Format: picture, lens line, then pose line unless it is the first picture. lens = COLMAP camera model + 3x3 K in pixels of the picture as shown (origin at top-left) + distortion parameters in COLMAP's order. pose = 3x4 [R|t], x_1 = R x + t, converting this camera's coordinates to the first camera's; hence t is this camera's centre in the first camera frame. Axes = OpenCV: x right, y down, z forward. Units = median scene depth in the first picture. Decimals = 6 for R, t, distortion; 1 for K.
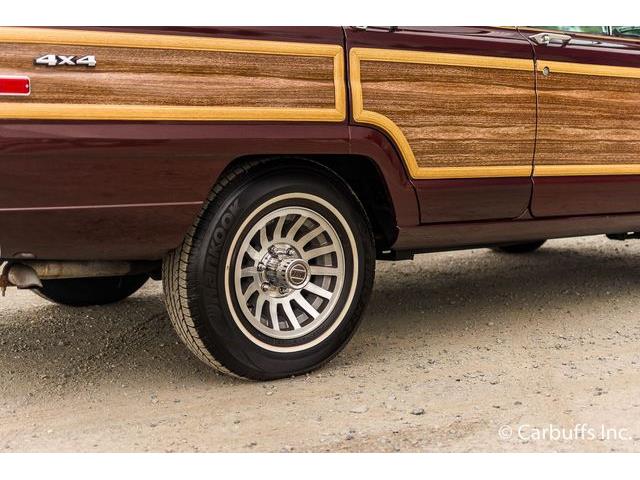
lens RADIAL K [[1072.8, 0, 331.9], [0, 1072.8, 240.0], [0, 0, 1]] dist [0.029699, 0.018193]
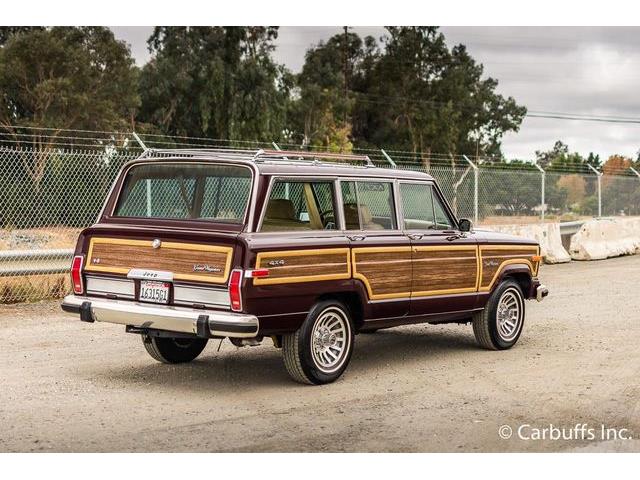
lens RADIAL K [[1334.8, 0, 369.5], [0, 1334.8, 240.9], [0, 0, 1]] dist [0.040745, -0.056345]
pose [[0.953171, 0.005200, 0.302386, -0.852154], [0.013732, 0.998077, -0.060449, -0.009009], [-0.302119, 0.061770, 0.951267, -1.891467]]
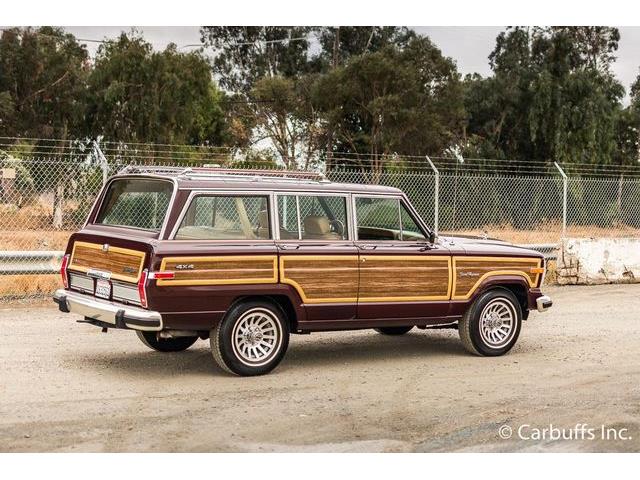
lens RADIAL K [[1274.8, 0, 320.0], [0, 1274.8, 240.0], [0, 0, 1]] dist [0.073093, 0.037326]
pose [[0.998965, 0.028353, -0.035558, 0.228496], [-0.030499, 0.997651, -0.061337, -0.021304], [0.033736, 0.062358, 0.997483, -2.210143]]
